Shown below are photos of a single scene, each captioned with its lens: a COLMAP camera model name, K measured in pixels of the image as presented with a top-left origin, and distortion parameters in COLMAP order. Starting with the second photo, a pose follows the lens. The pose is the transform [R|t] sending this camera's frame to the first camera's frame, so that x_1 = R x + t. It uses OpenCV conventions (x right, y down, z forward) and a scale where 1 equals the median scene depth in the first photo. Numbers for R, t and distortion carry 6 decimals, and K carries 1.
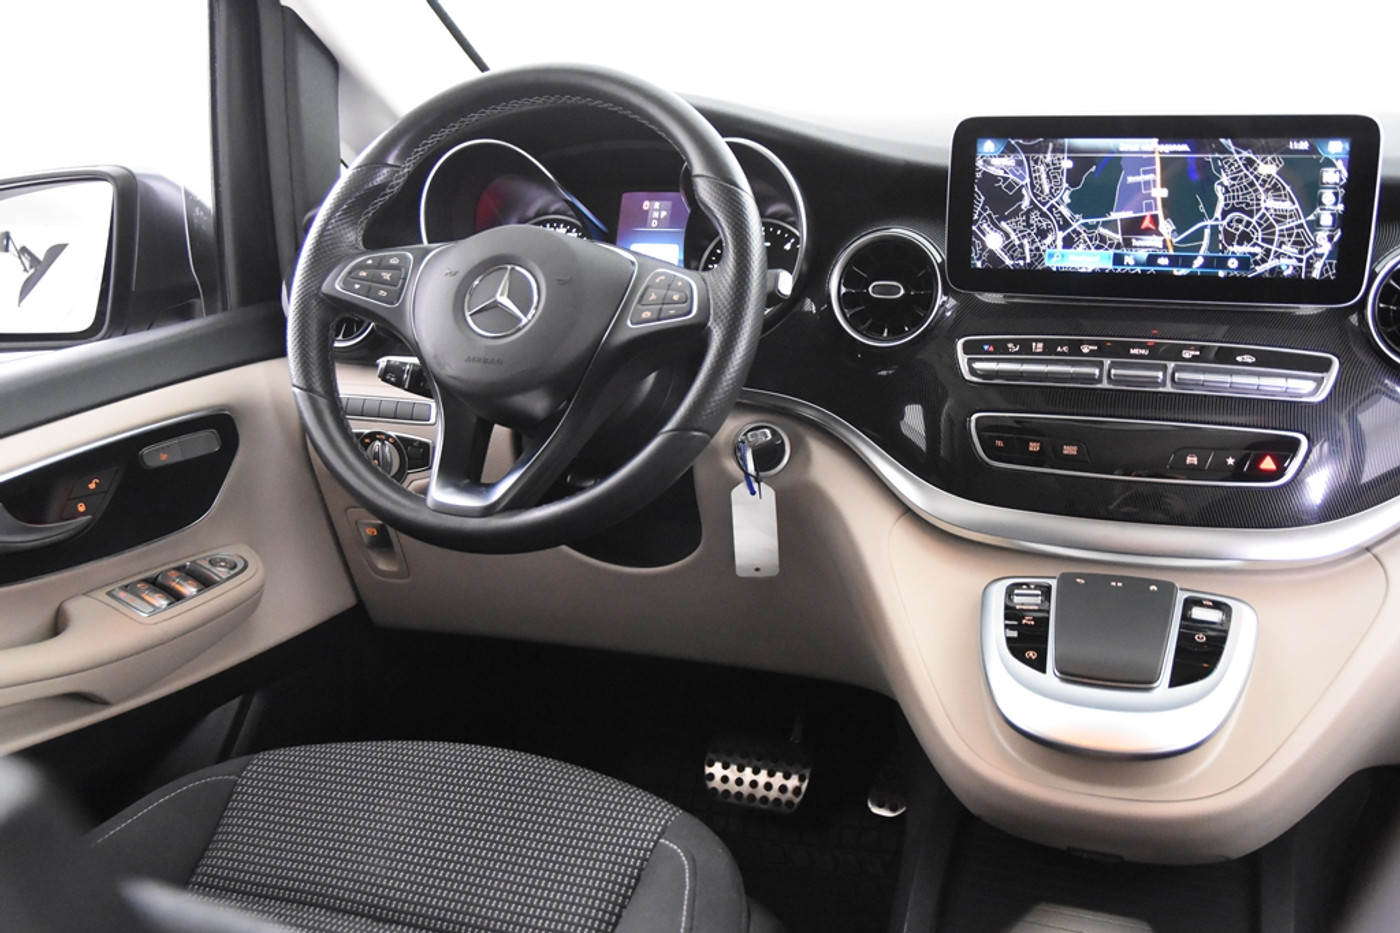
lens RADIAL K [[1340.5, 0, 705.2], [0, 1340.5, 473.6], [0, 0, 1]] dist [-0.057809, 0.133816]
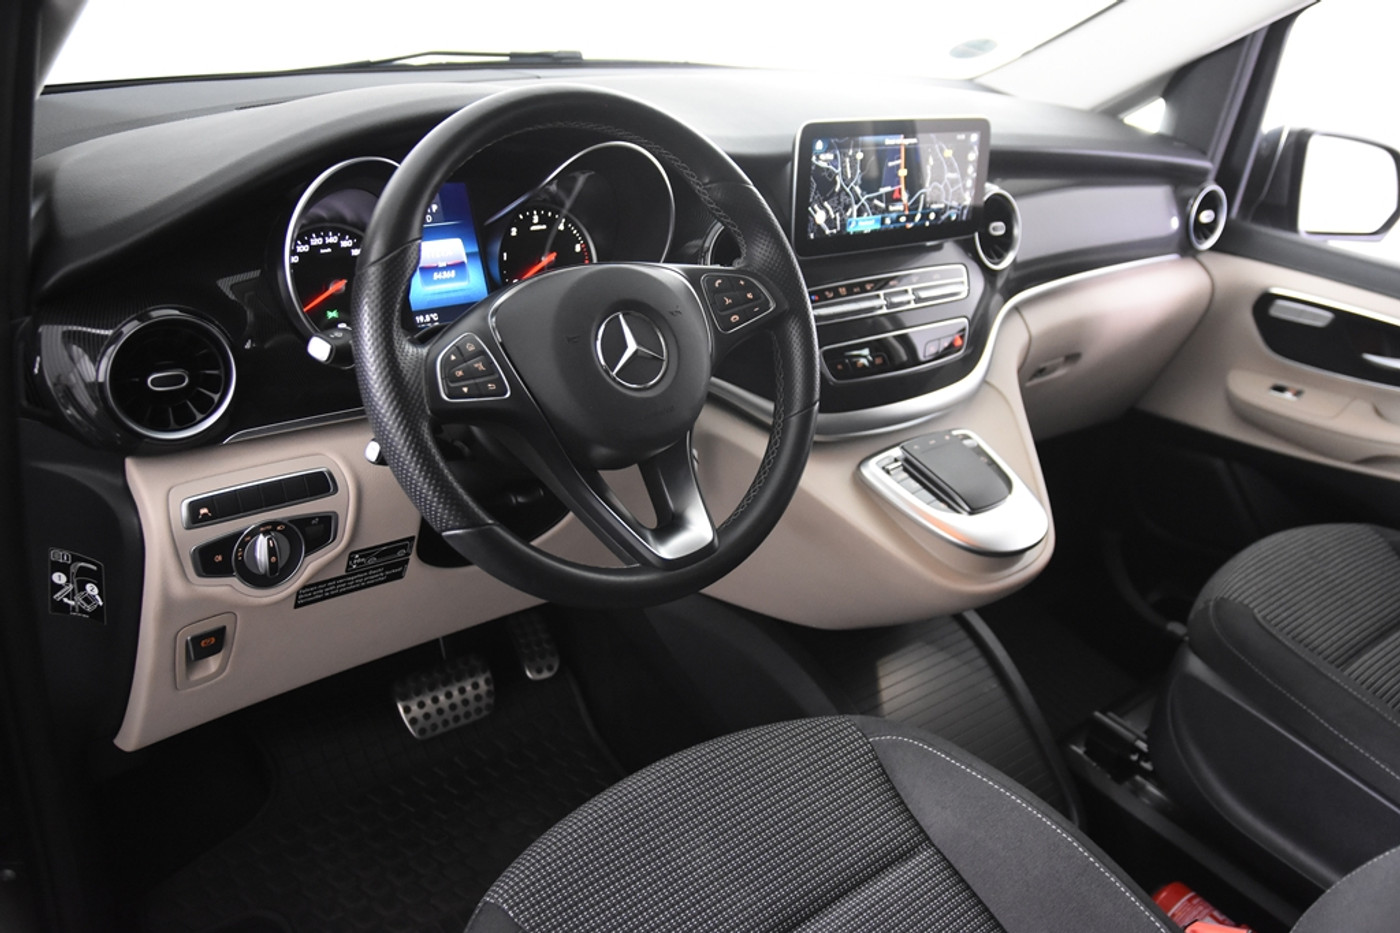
lens RADIAL K [[1141.4, 0, 700.0], [0, 1141.4, 466.5], [0, 0, 1]] dist [-0.077452, 0.001914]
pose [[0.512794, -0.312470, 0.799628, -0.823900], [0.153782, 0.949779, 0.272525, -0.268956], [-0.844626, -0.016781, 0.535094, 0.512833]]
